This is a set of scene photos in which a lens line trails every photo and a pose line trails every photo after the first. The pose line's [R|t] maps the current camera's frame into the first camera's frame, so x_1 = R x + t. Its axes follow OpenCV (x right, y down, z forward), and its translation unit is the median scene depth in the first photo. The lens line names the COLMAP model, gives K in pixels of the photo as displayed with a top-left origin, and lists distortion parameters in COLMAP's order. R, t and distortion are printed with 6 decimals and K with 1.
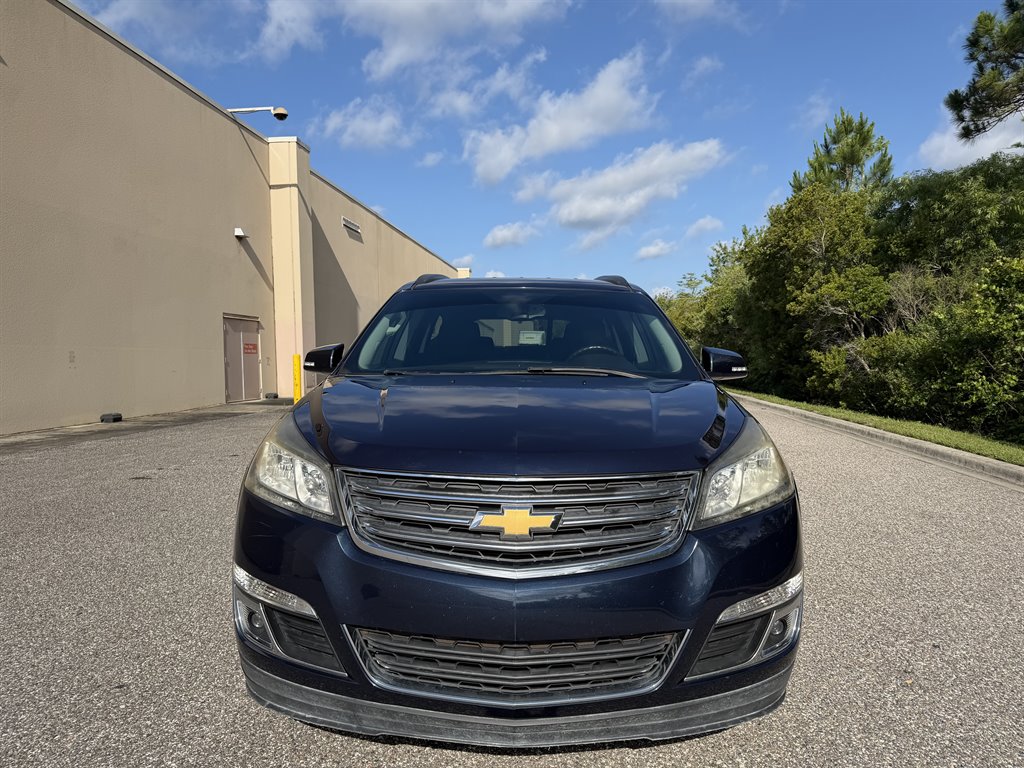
lens RADIAL K [[720.9, 0, 511.6], [0, 720.9, 395.1], [0, 0, 1]] dist [-0.027818, -0.003291]
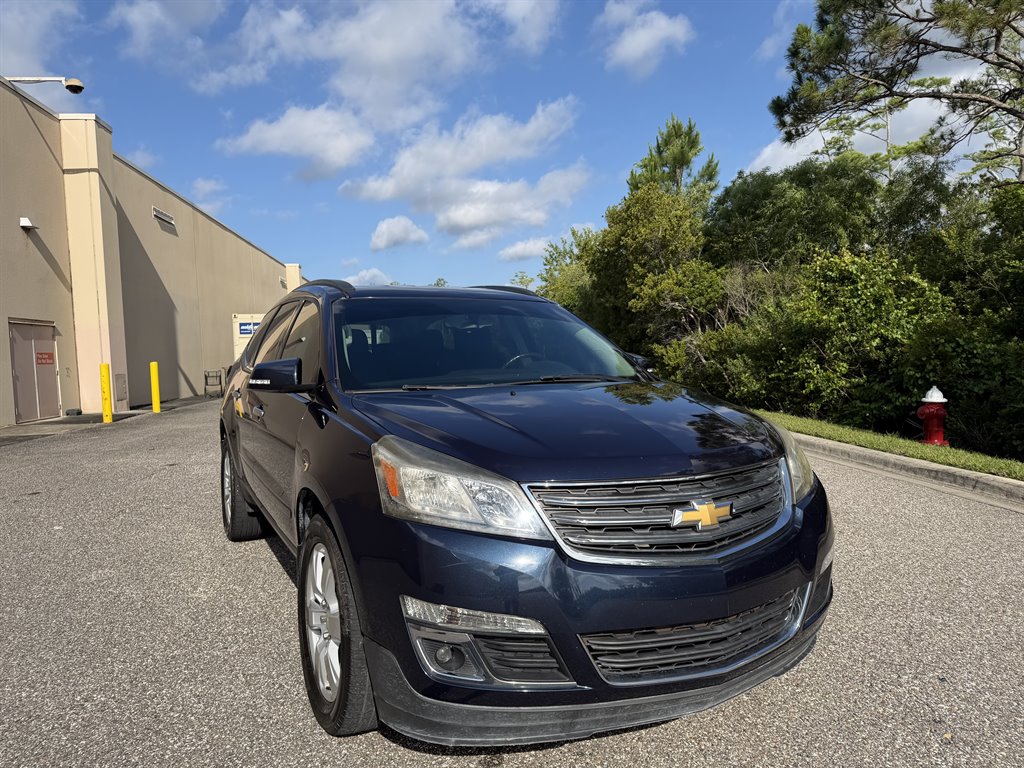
lens RADIAL K [[716.0, 0, 513.4], [0, 716.0, 386.8], [0, 0, 1]] dist [0.015188, -0.034456]
pose [[0.972490, -0.037541, 0.229902, -0.019304], [0.039792, 0.999195, -0.005162, -0.004549], [-0.229523, 0.014168, 0.973200, 0.043815]]
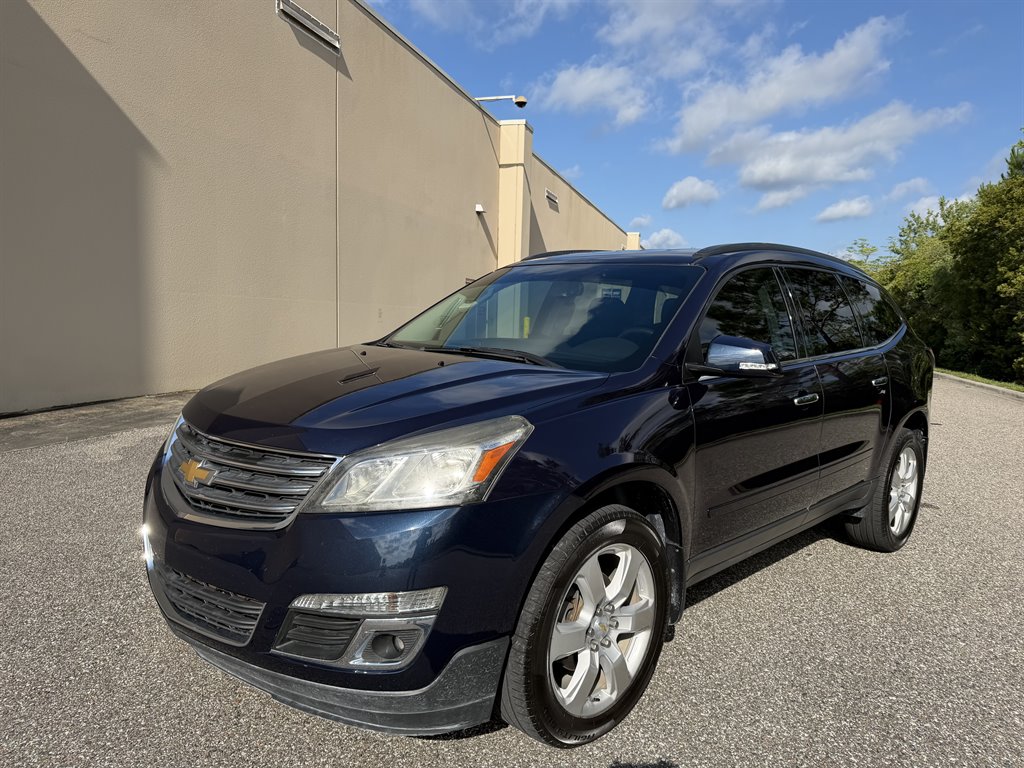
lens RADIAL K [[722.4, 0, 507.4], [0, 722.4, 388.0], [0, 0, 1]] dist [0.071937, -0.090799]
pose [[0.982411, 0.059898, -0.176862, -0.112711], [-0.051900, 0.997424, 0.049511, 0.002536], [0.179372, -0.039461, 0.982990, -0.155583]]
